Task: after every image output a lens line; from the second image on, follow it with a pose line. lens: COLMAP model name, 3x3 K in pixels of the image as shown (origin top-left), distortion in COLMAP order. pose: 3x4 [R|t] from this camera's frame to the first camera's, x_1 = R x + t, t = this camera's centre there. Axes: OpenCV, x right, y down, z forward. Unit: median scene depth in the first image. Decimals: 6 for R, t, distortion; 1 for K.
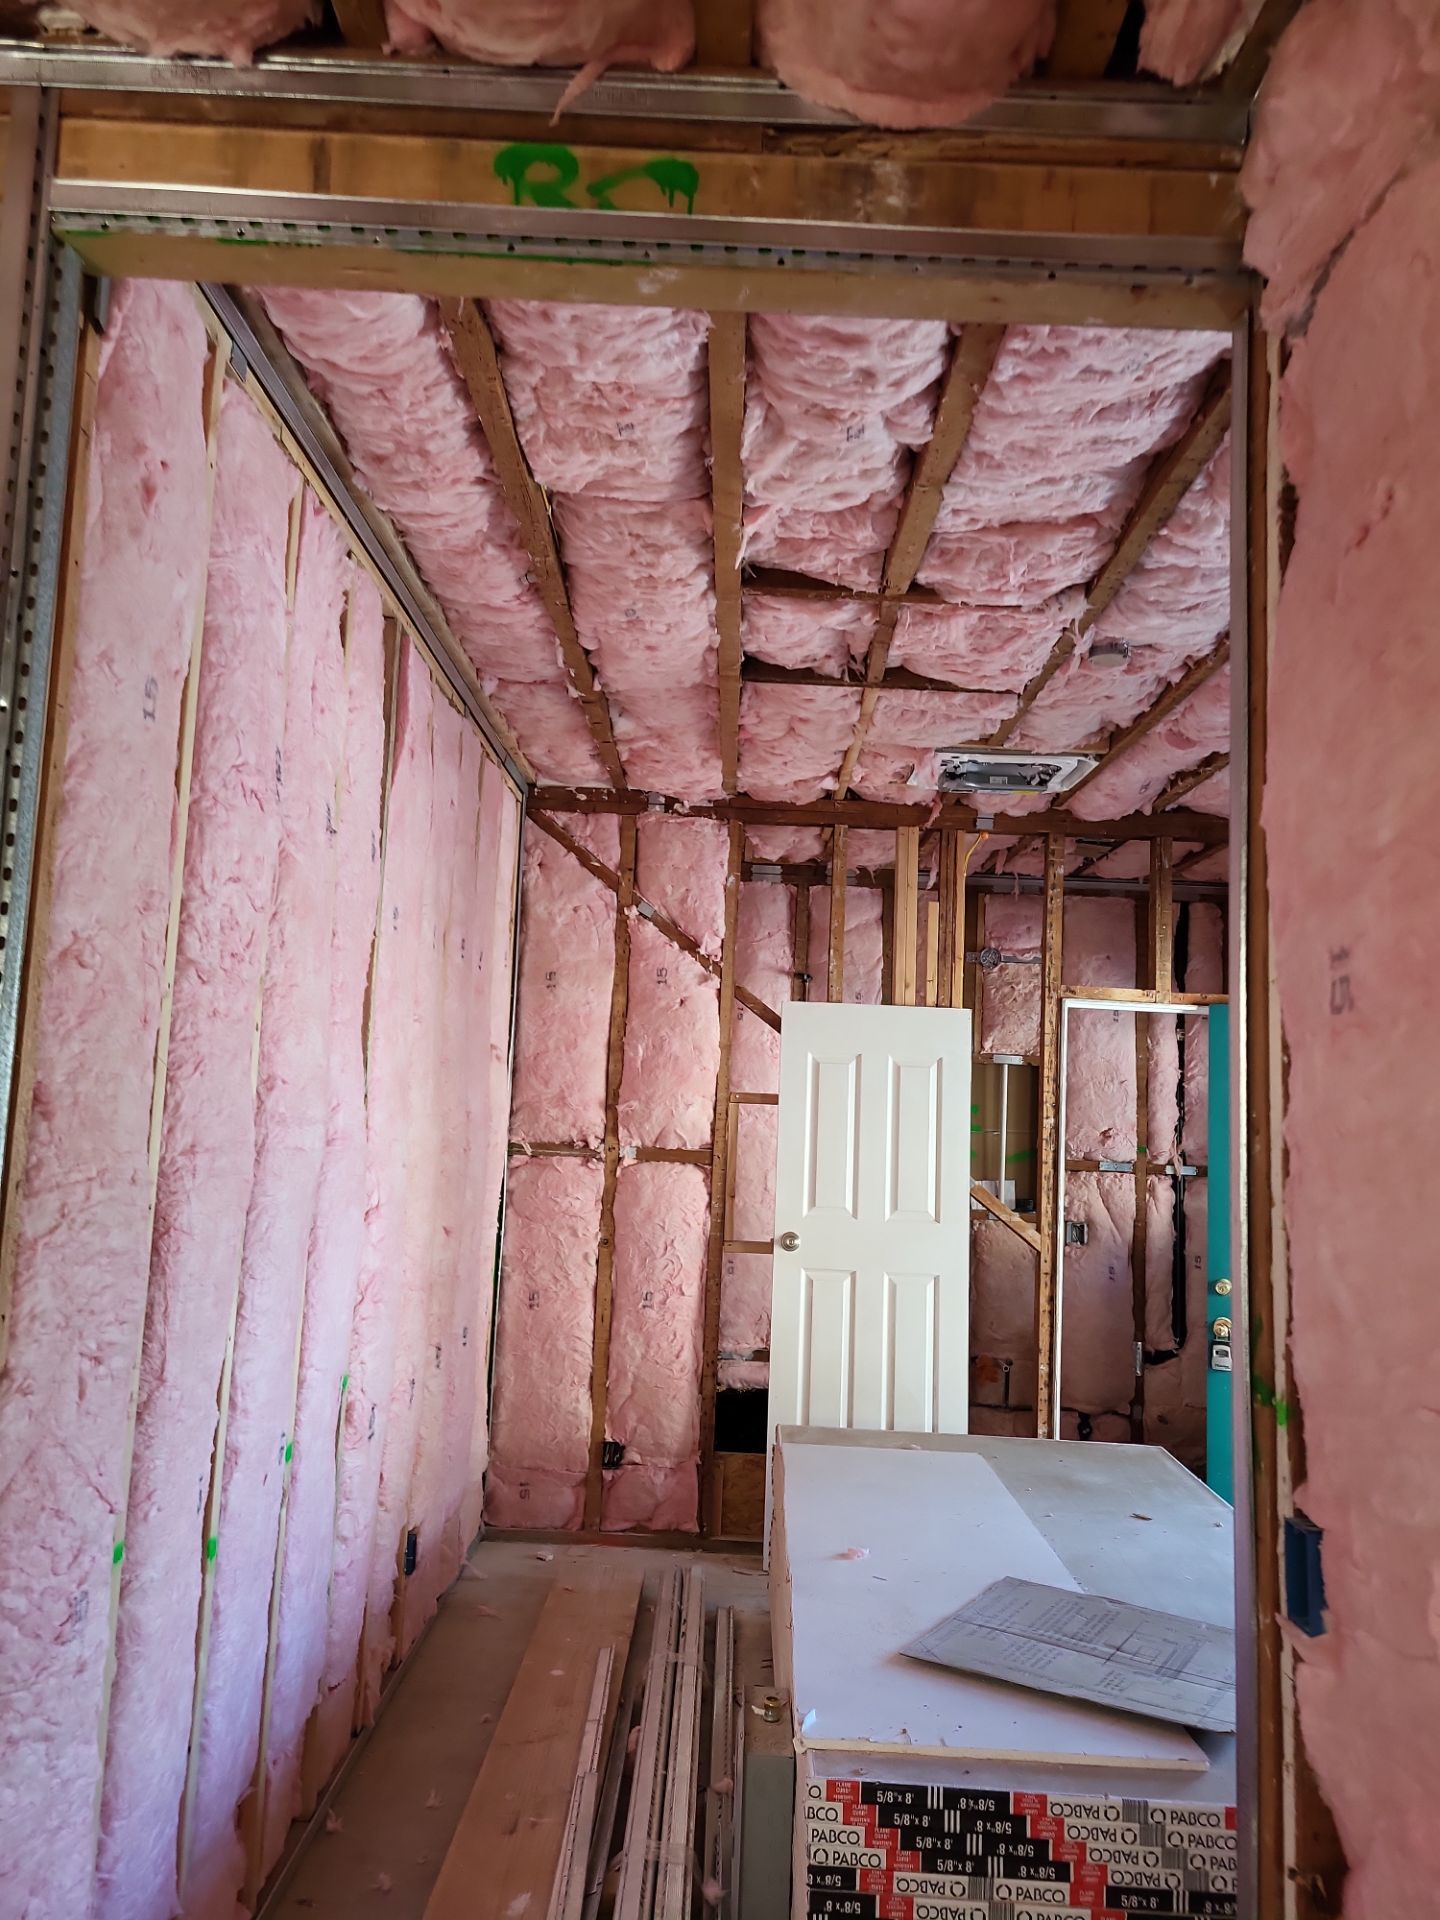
lens RADIAL K [[1421.4, 0, 721.0], [0, 1421.4, 955.9], [0, 0, 1]] dist [0.066977, -0.035925]
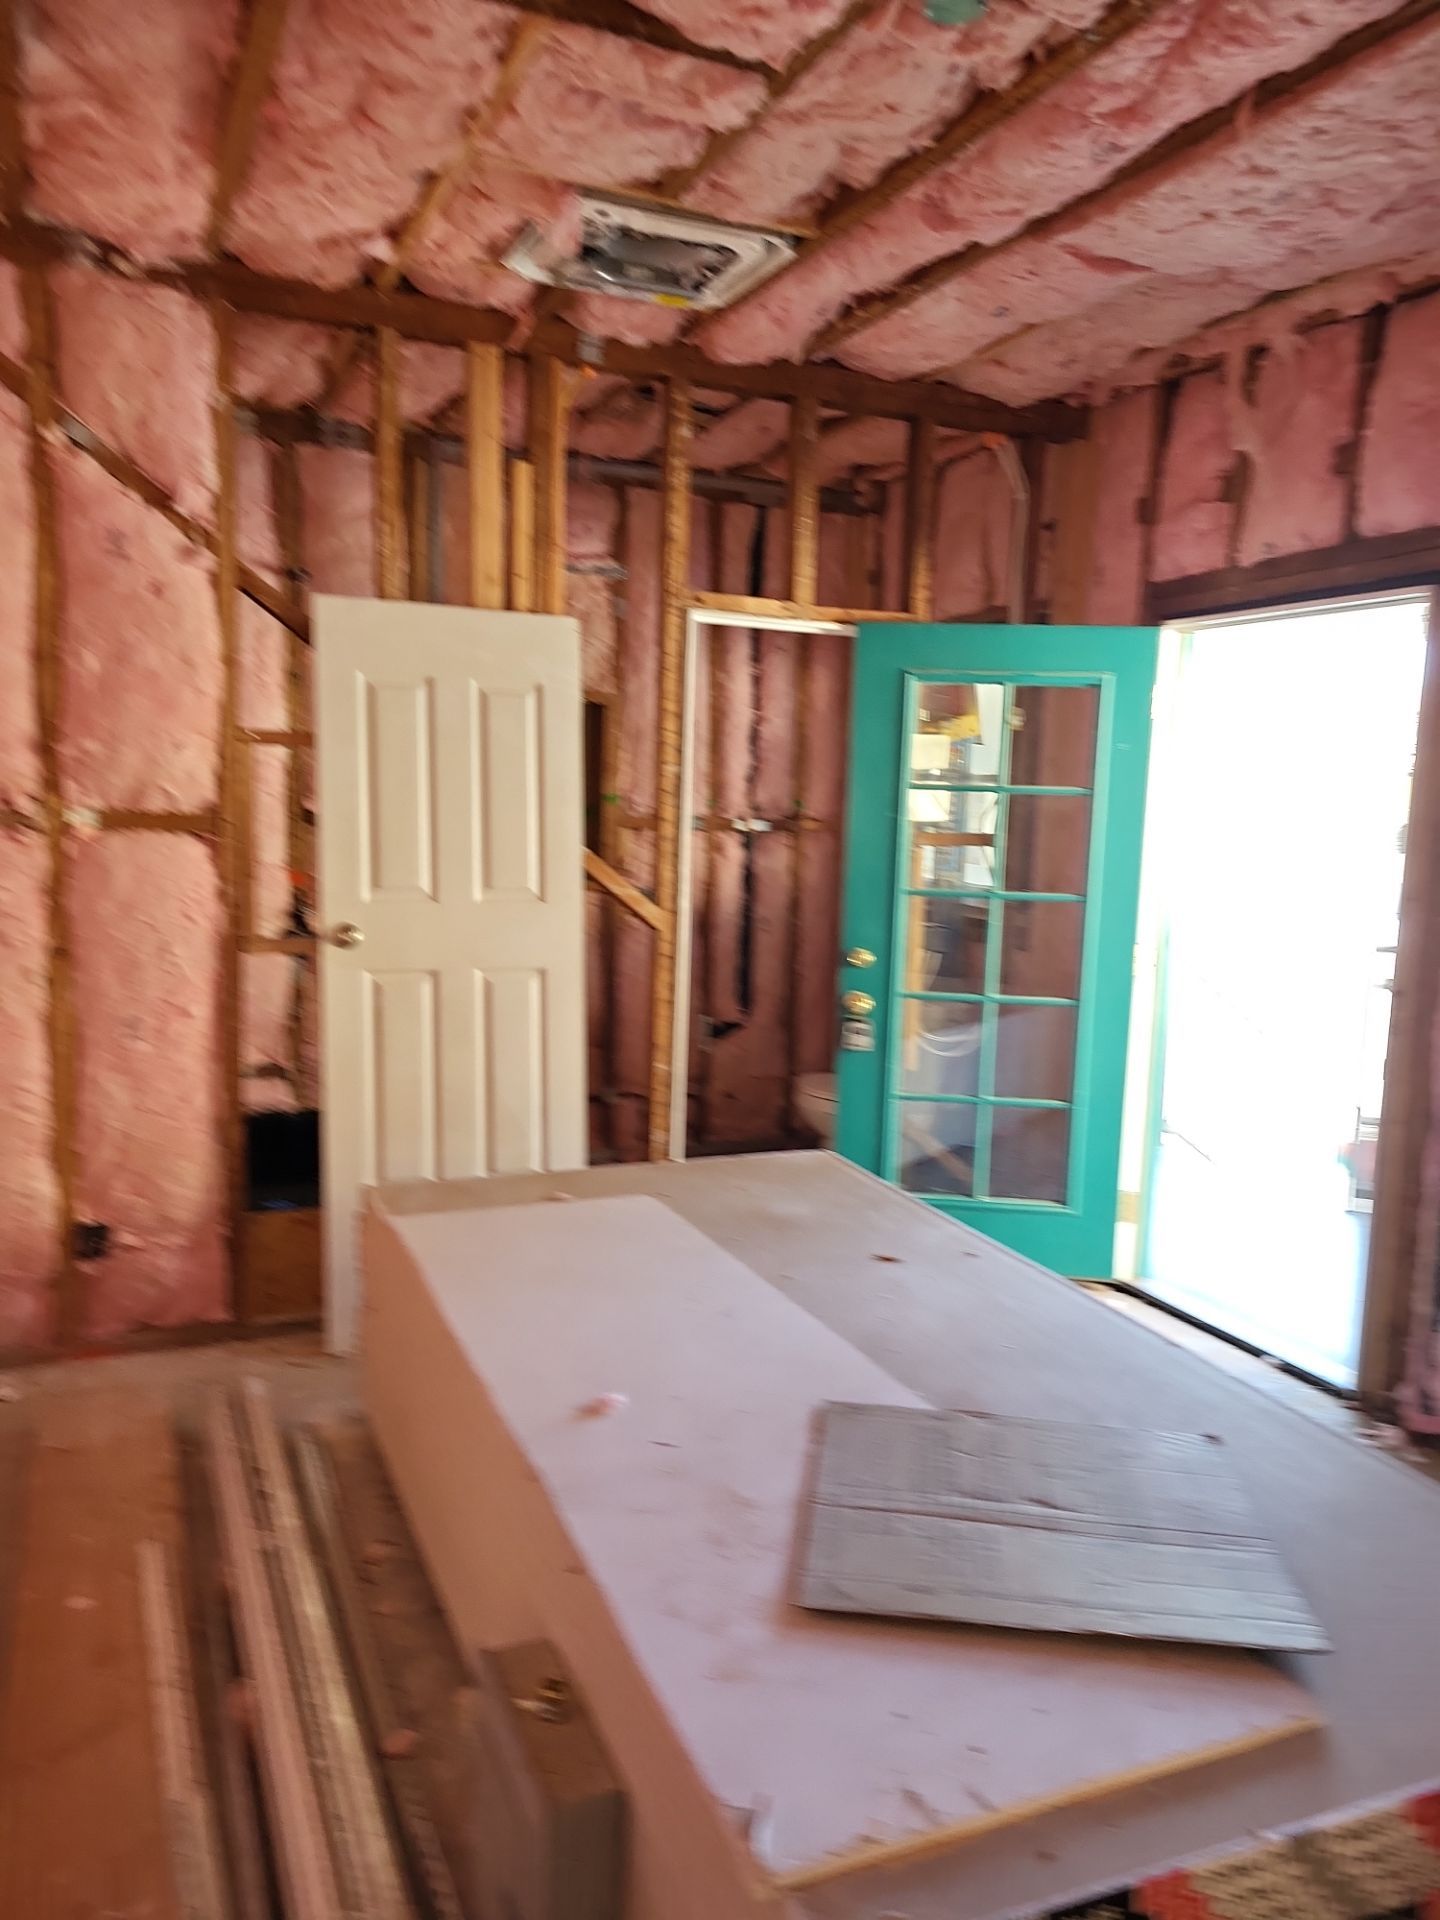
lens RADIAL K [[1421.4, 0, 728.3], [0, 1421.4, 972.7], [0, 0, 1]] dist [0.066977, -0.035925]
pose [[0.910510, -0.064785, 0.408381, -0.071866], [-0.038647, 0.969992, 0.240045, 0.035958], [-0.411678, -0.234346, 0.880684, 0.272240]]
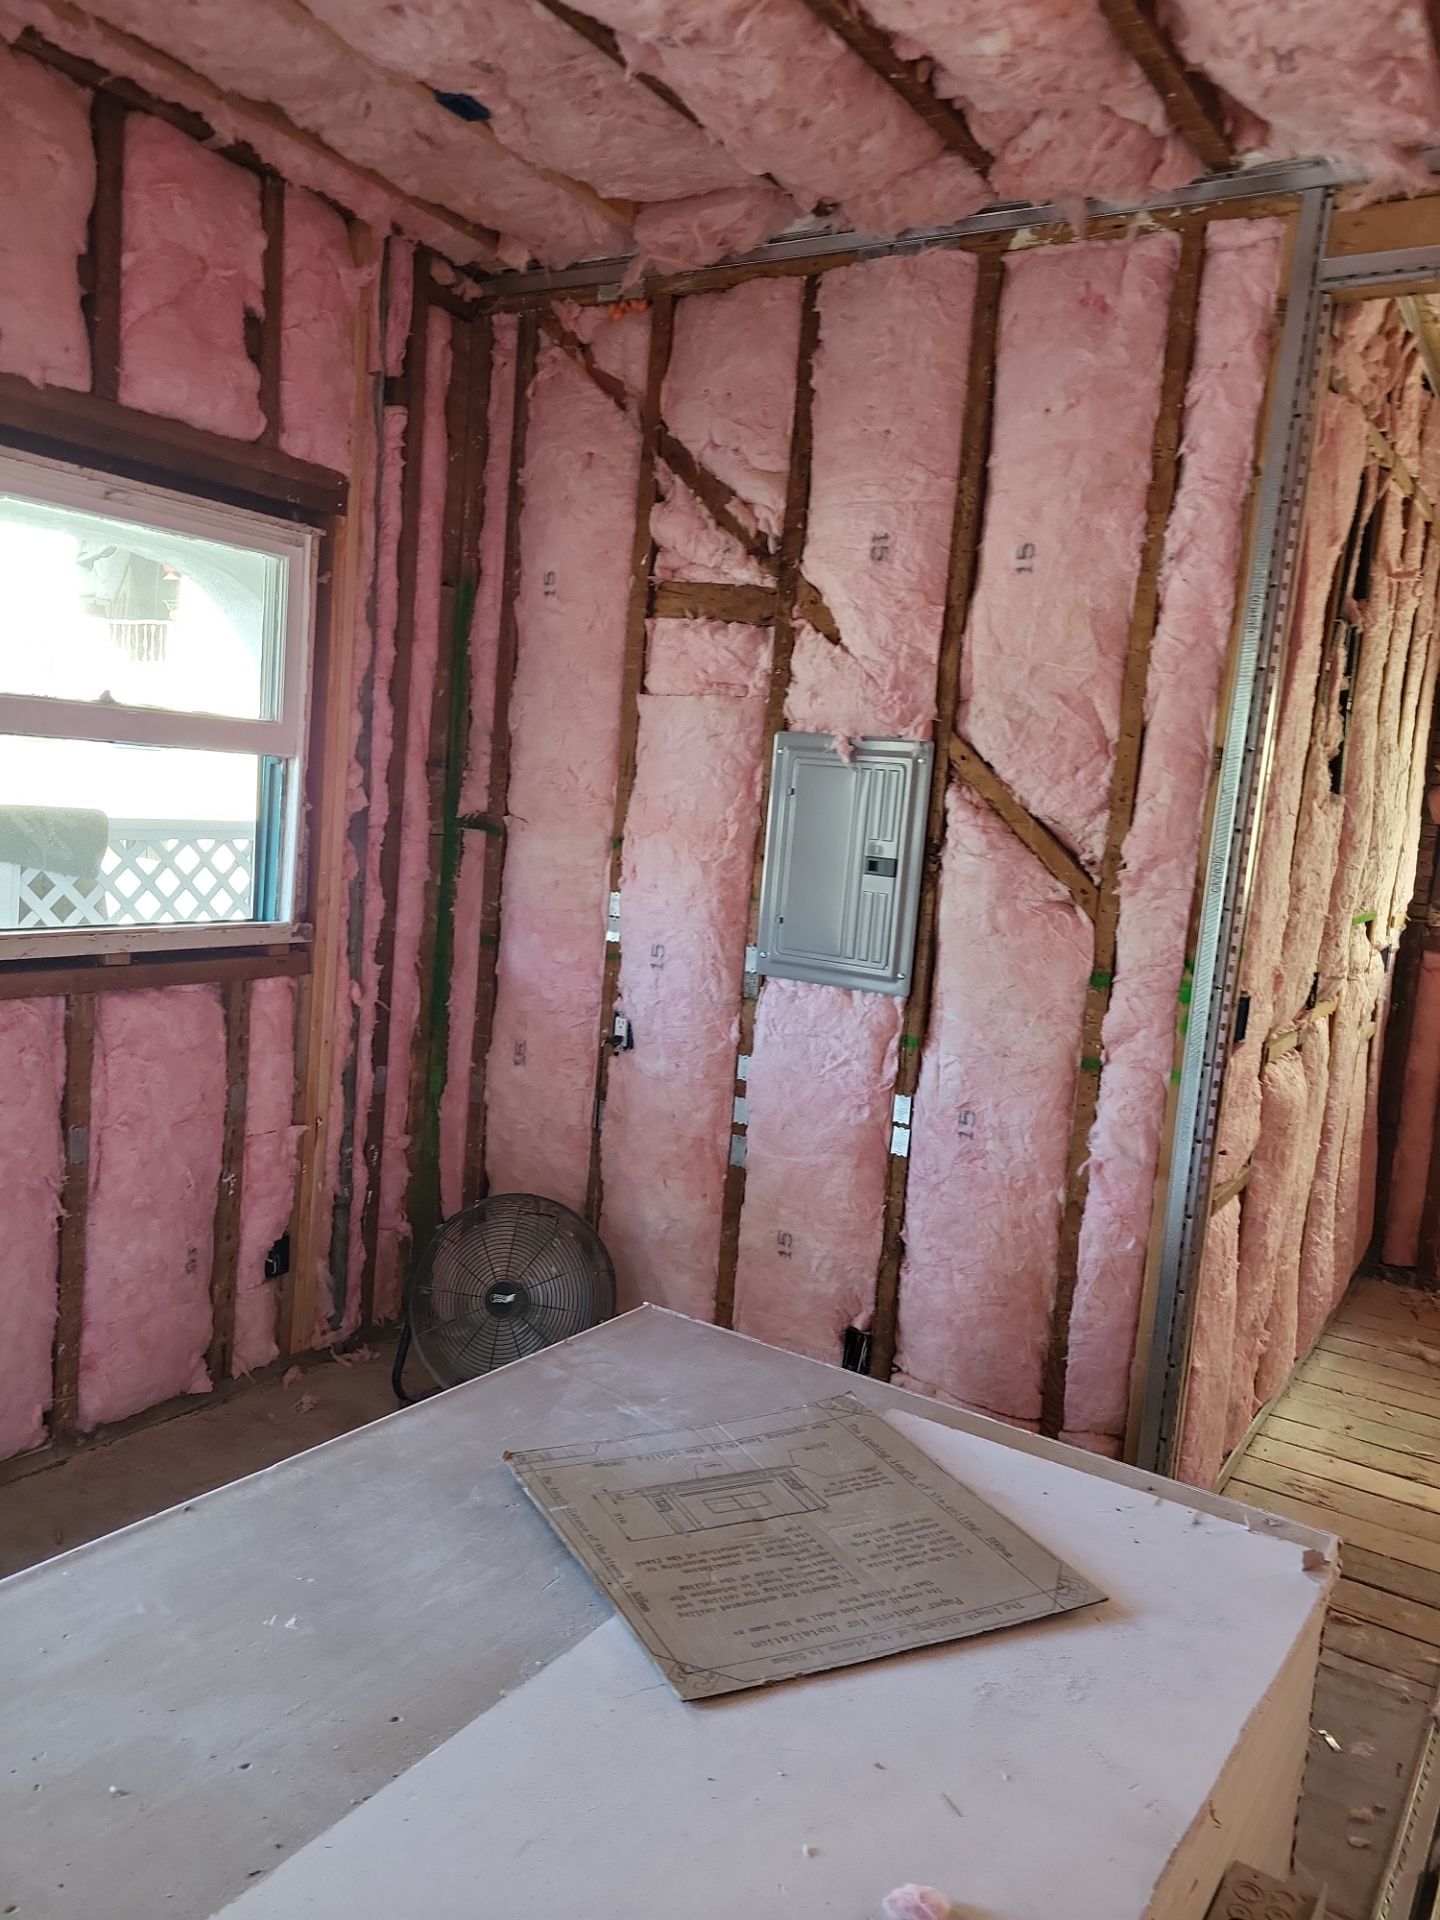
lens RADIAL K [[1421.4, 0, 723.1], [0, 1421.4, 958.8], [0, 0, 1]] dist [0.066977, -0.035925]
pose [[-0.833659, -0.167738, 0.526190, -0.012216], [-0.166999, 0.984722, 0.049327, 0.100622], [-0.526426, -0.046751, -0.848935, 0.851670]]
